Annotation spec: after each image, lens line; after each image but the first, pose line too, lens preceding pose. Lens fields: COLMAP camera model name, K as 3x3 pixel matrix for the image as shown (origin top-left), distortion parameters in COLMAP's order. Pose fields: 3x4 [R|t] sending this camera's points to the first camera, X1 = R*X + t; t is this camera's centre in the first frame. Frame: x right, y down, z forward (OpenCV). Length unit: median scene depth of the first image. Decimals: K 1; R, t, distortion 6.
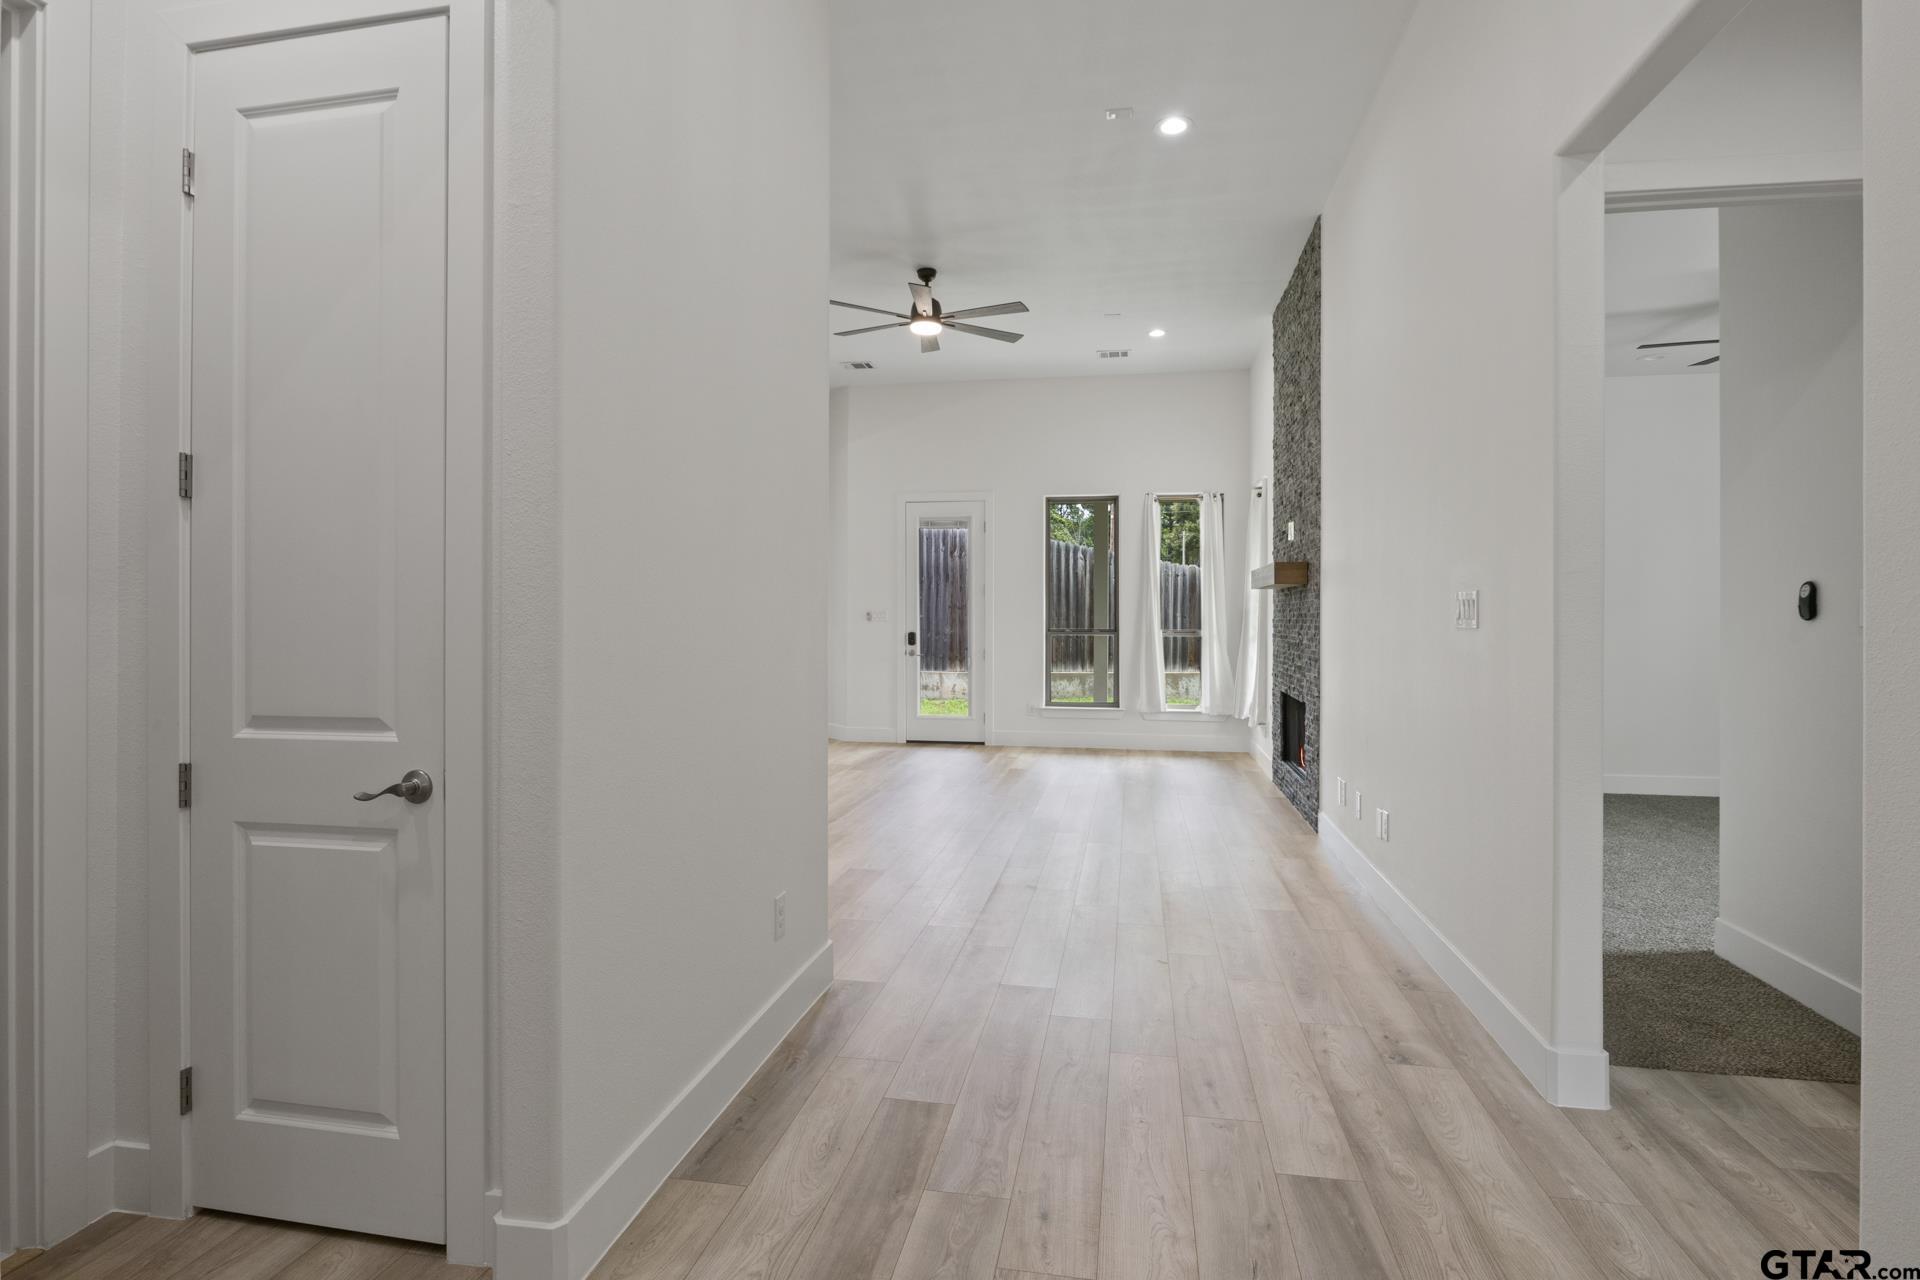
lens RADIAL K [[966.5, 0, 961.5], [0, 966.5, 608.5], [0, 0, 1]] dist [-0.003261, -0.001908]
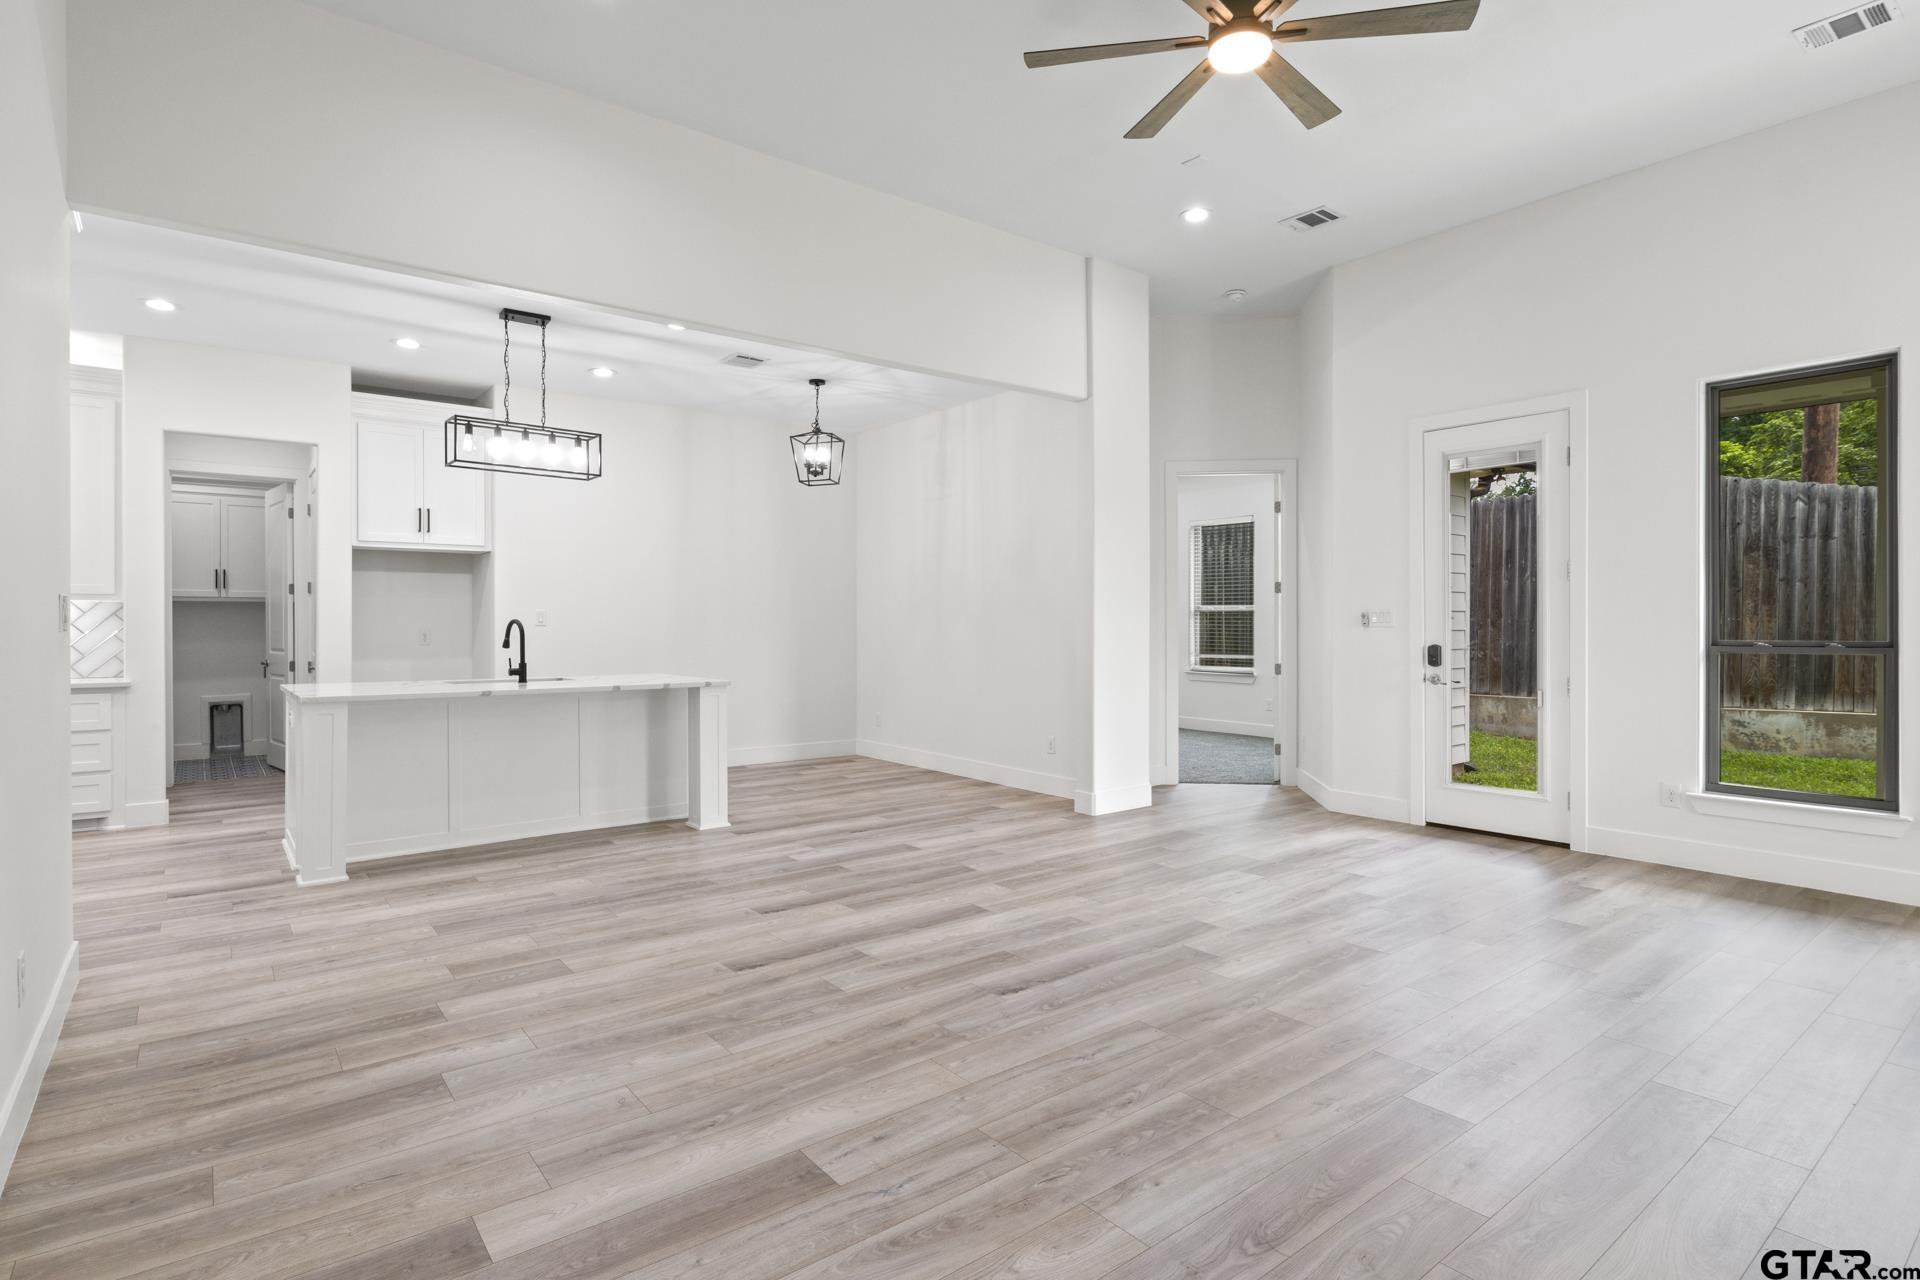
lens RADIAL K [[966.5, 0, 960.6], [0, 966.5, 625.5], [0, 0, 1]] dist [-0.003261, -0.001908]
pose [[0.740220, -0.002820, -0.672358, 0.138921], [0.005105, 0.999986, 0.001426, 0.010295], [0.672345, -0.004488, 0.740224, 0.361219]]
